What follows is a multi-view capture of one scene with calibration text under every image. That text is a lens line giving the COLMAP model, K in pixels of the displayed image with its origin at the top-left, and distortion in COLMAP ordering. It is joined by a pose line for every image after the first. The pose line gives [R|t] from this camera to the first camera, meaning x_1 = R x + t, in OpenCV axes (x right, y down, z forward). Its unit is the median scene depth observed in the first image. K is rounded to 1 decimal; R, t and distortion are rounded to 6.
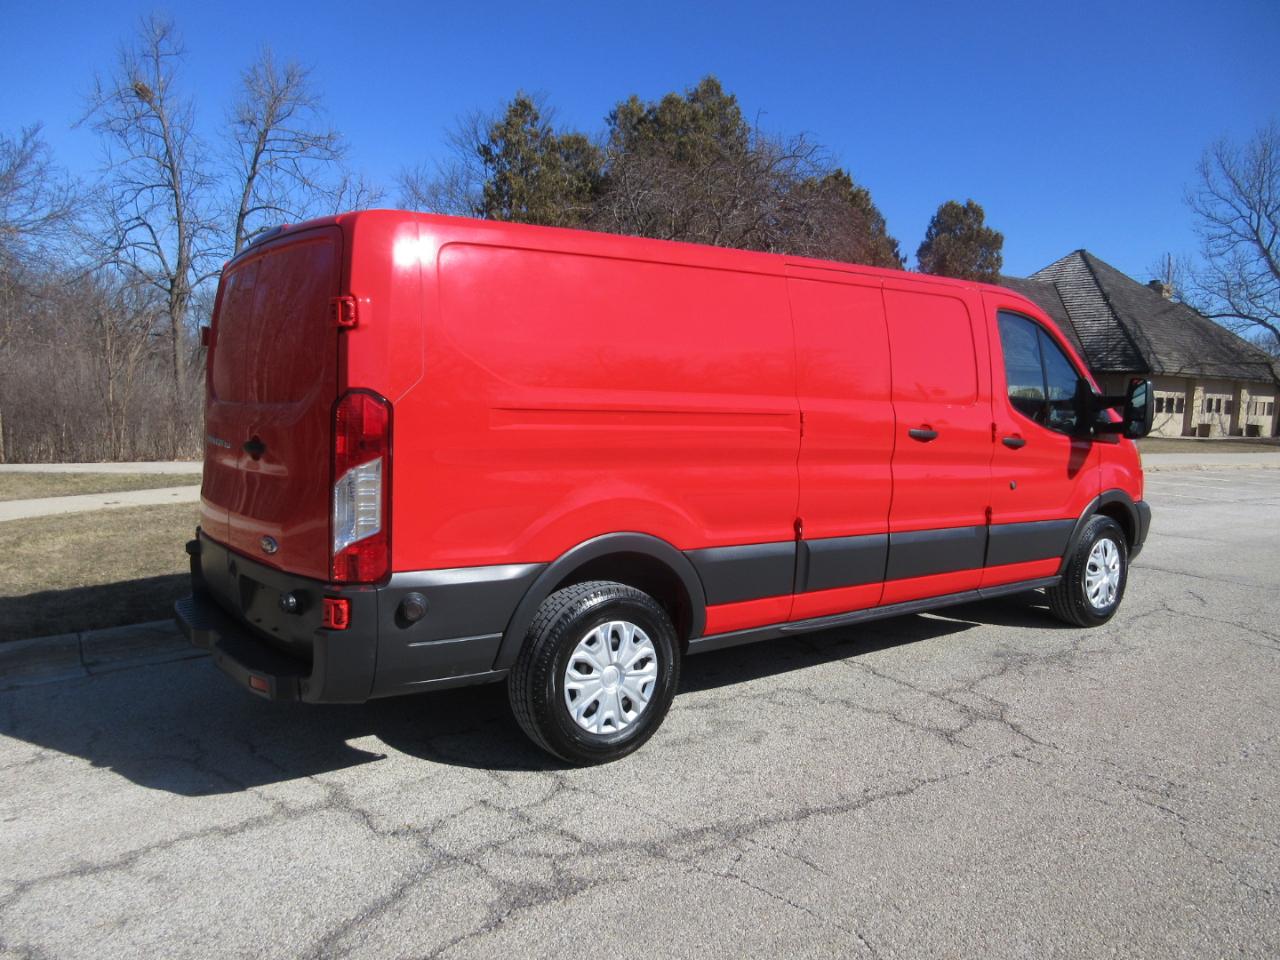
lens RADIAL K [[964.1, 0, 639.8], [0, 964.1, 475.2], [0, 0, 1]] dist [0.007298, 0.003934]
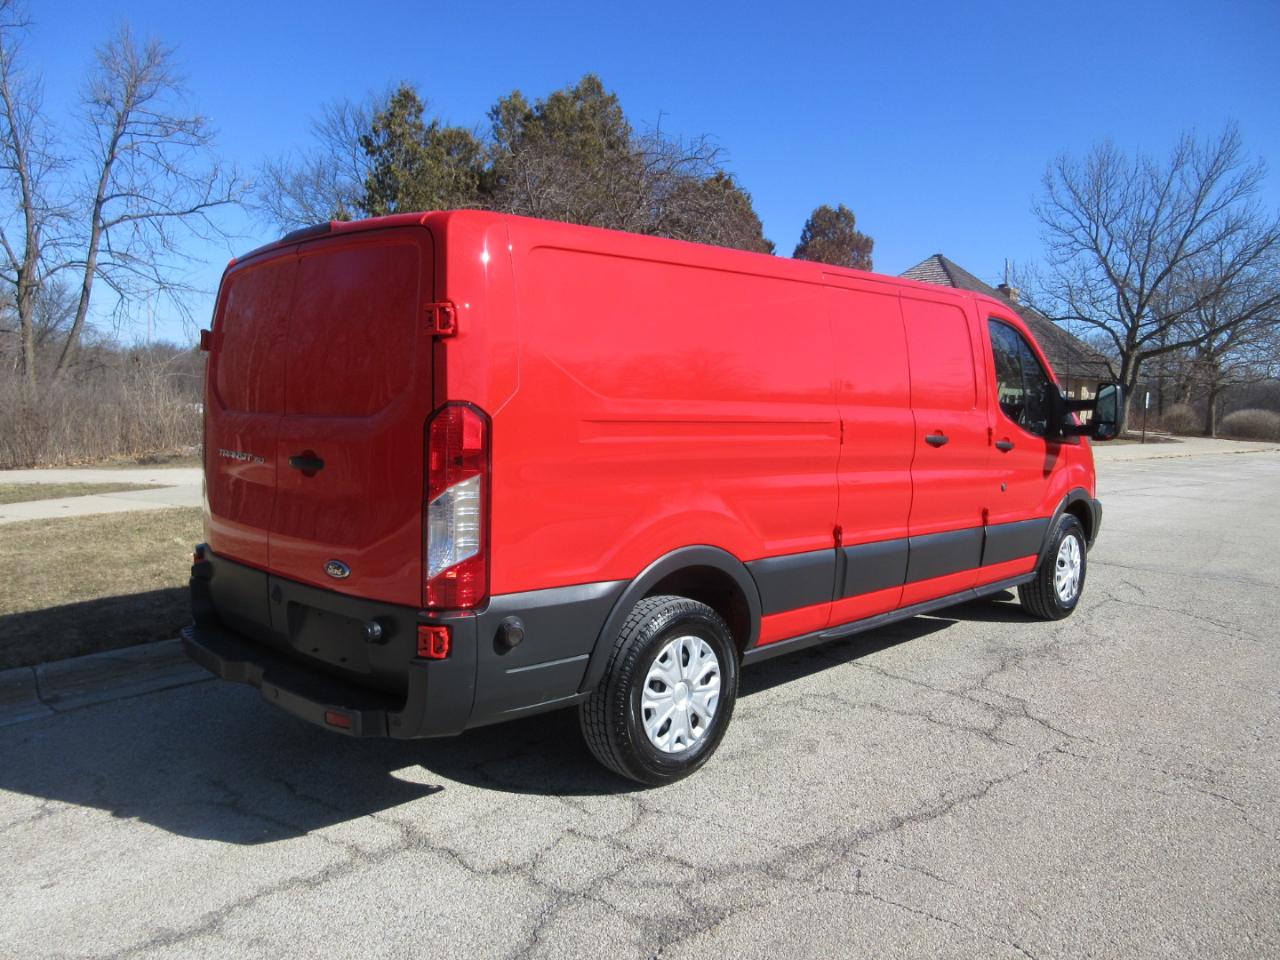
lens RADIAL K [[964.1, 0, 637.9], [0, 964.1, 475.0], [0, 0, 1]] dist [0.007298, 0.003934]
pose [[0.990436, -0.014333, 0.137227, -0.142217], [0.014043, 0.999897, 0.003081, -0.010843], [-0.137257, -0.001125, 0.990535, 0.027004]]
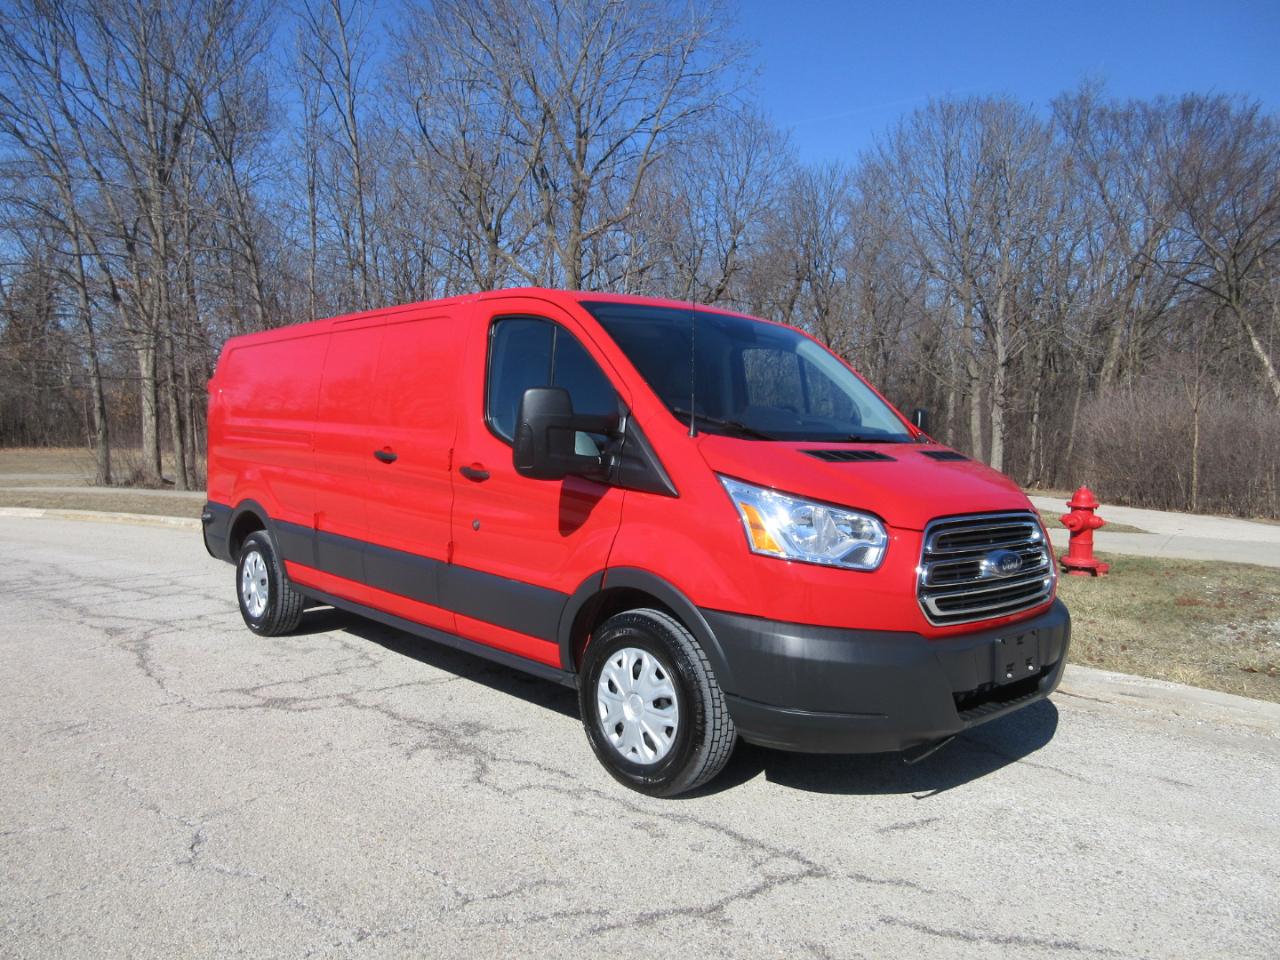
lens RADIAL K [[964.1, 0, 644.8], [0, 964.1, 477.0], [0, 0, 1]] dist [0.007298, 0.003934]
pose [[0.101087, 0.039445, -0.994095, 1.222270], [-0.099666, 0.994589, 0.029330, -0.070611], [0.989873, 0.096113, 0.104471, 1.041469]]
